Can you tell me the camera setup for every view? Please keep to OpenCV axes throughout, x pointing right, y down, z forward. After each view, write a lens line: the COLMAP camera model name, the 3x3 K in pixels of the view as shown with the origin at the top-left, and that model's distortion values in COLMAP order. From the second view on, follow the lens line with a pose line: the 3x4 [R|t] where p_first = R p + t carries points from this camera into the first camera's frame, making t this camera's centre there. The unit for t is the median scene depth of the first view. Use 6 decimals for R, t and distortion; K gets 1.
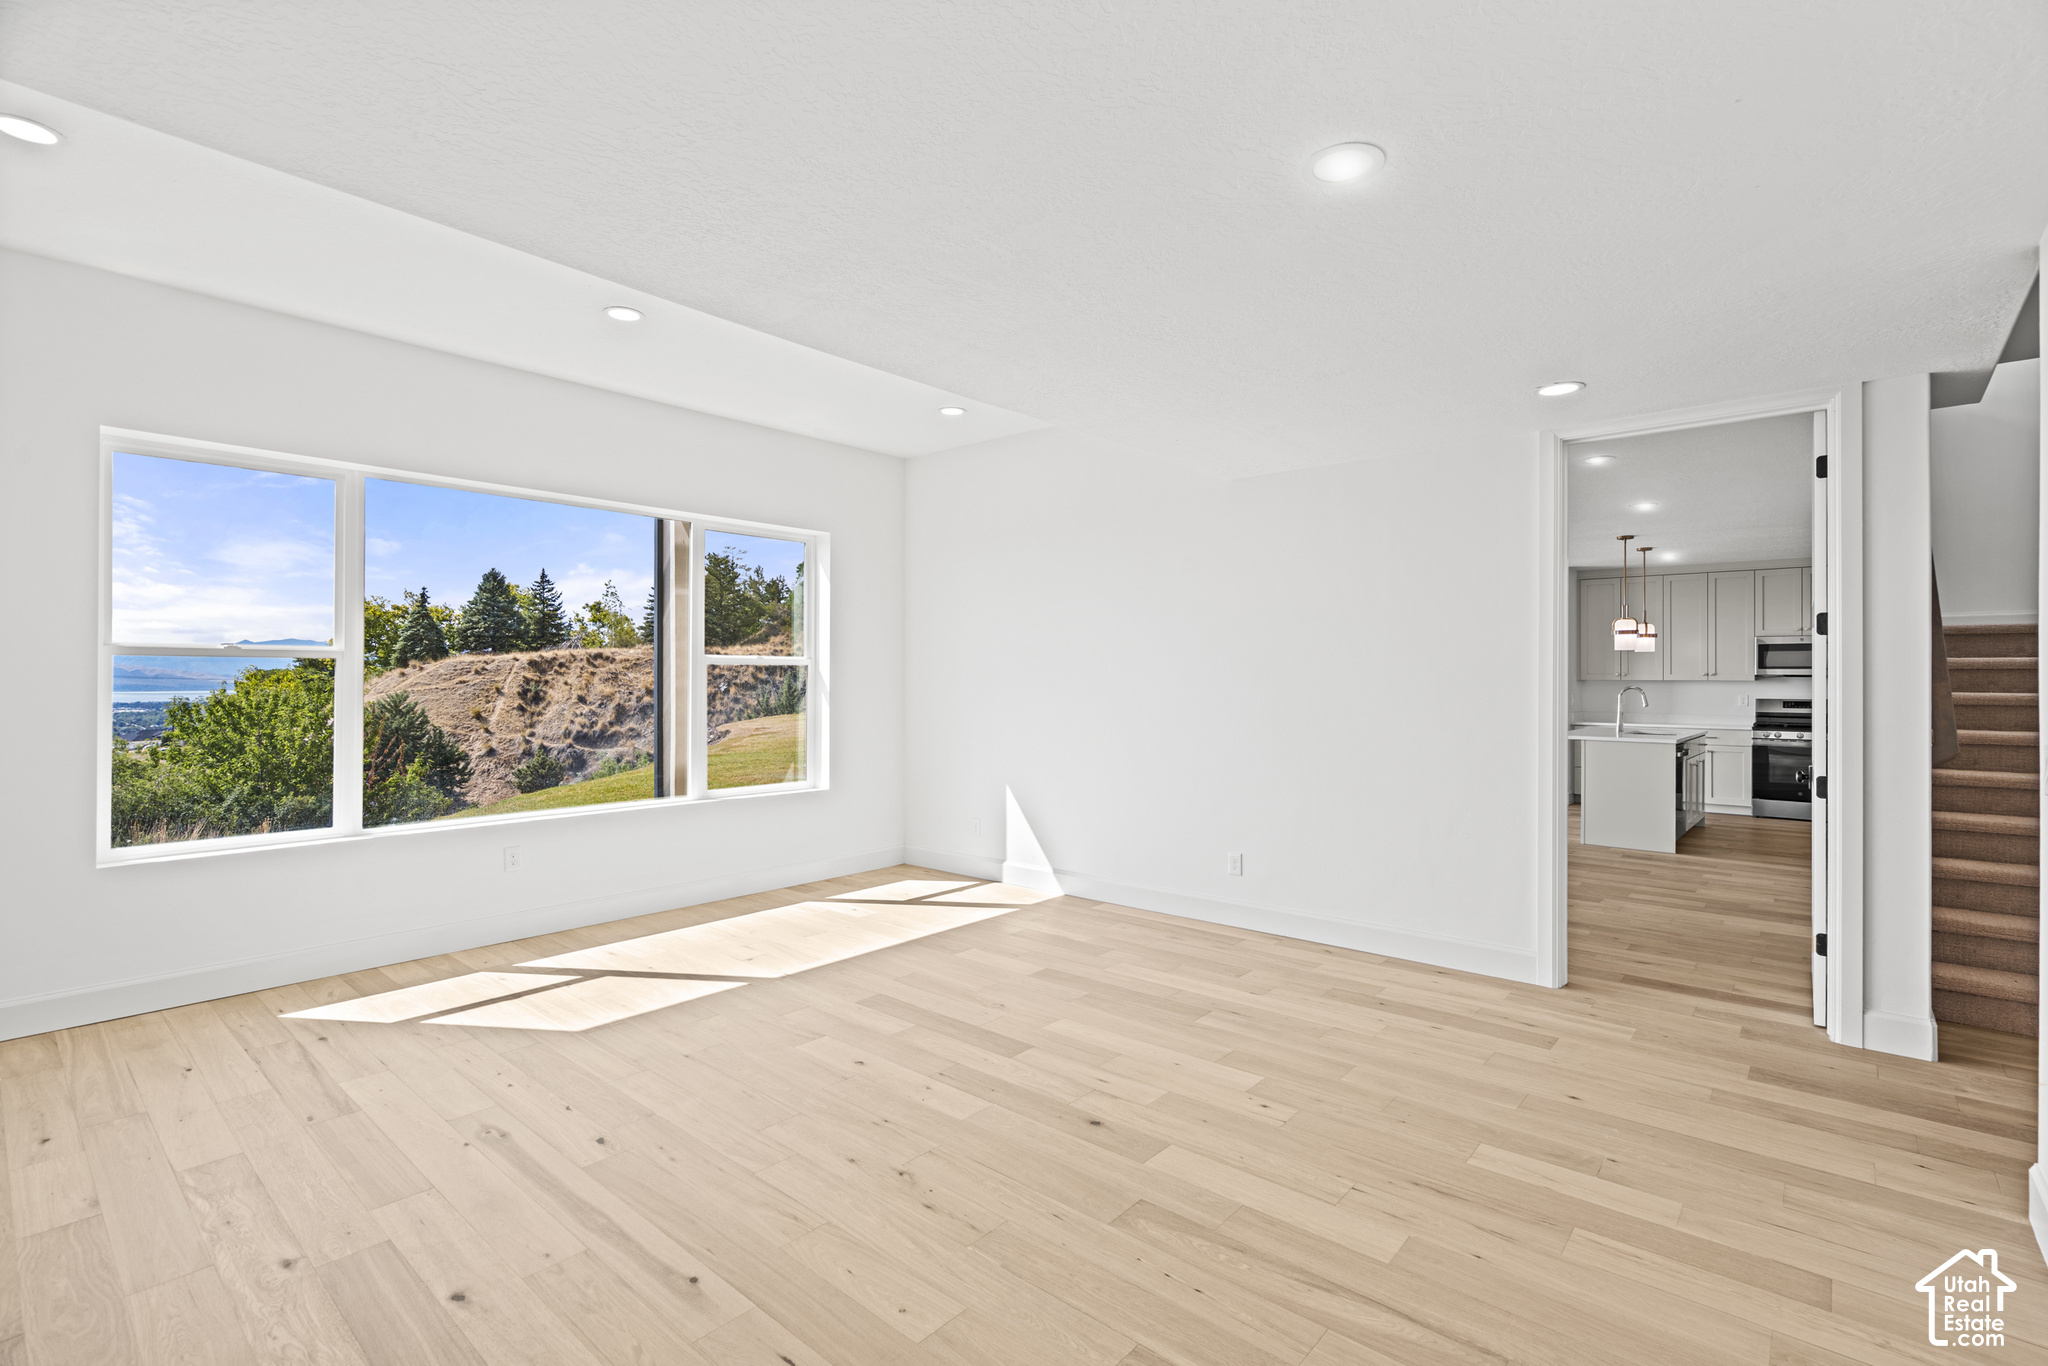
lens RADIAL K [[939.8, 0, 1024.3], [0, 939.8, 670.9], [0, 0, 1]] dist [-0.003165, 0.001503]
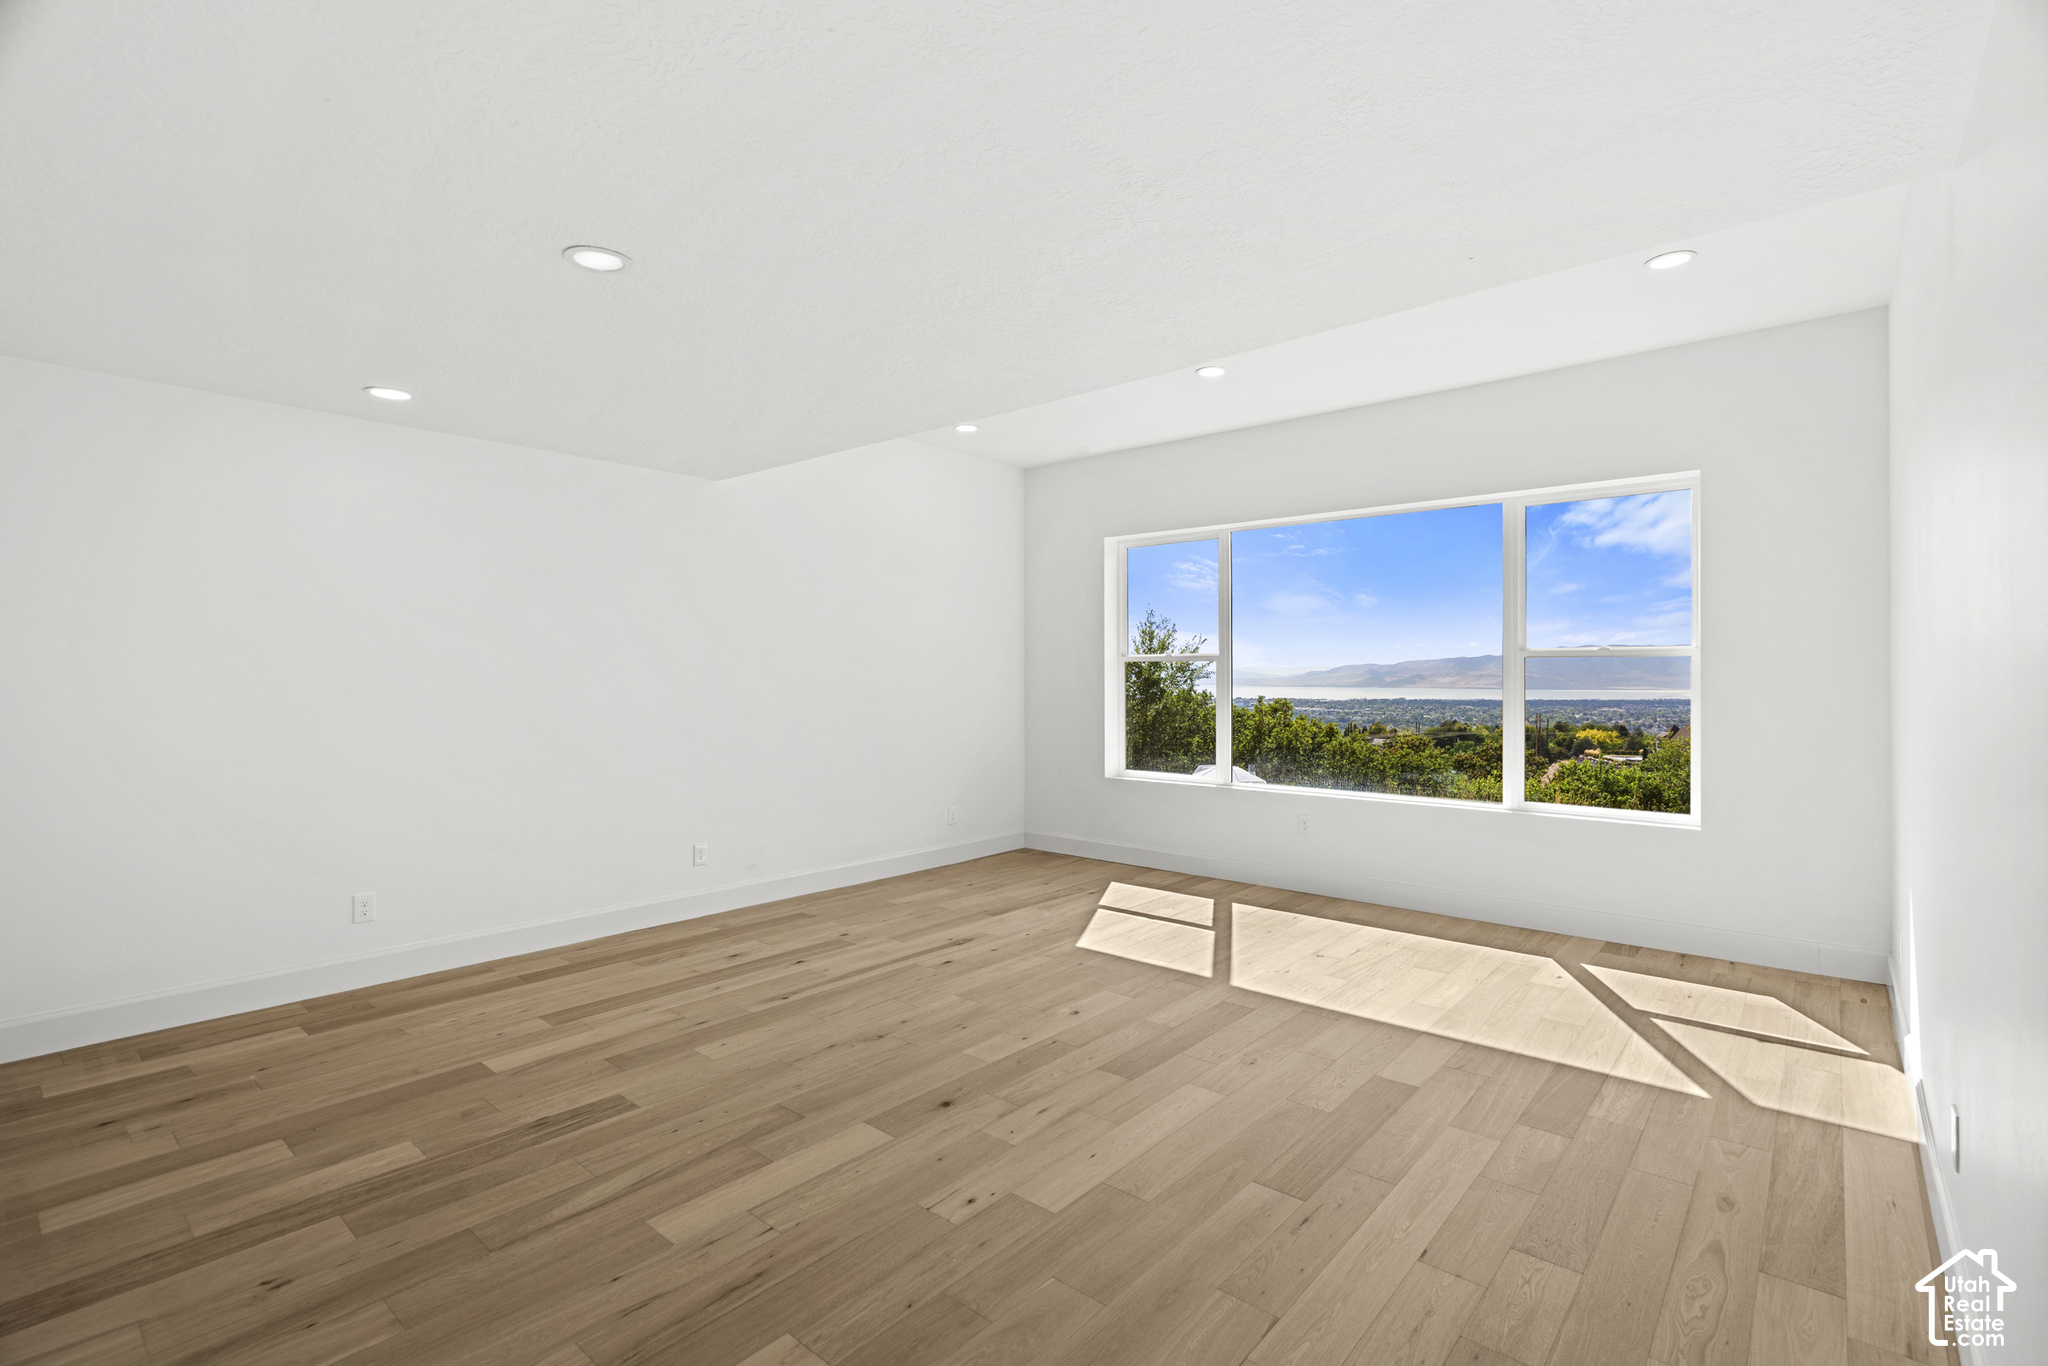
lens RADIAL K [[939.8, 0, 1062.8], [0, 939.8, 687.7], [0, 0, 1]] dist [-0.003165, 0.001503]
pose [[0.012824, 0.005924, -0.999900, 1.109727], [0.009298, 0.999939, 0.006044, 0.015392], [0.999875, -0.009374, 0.012768, 1.115692]]
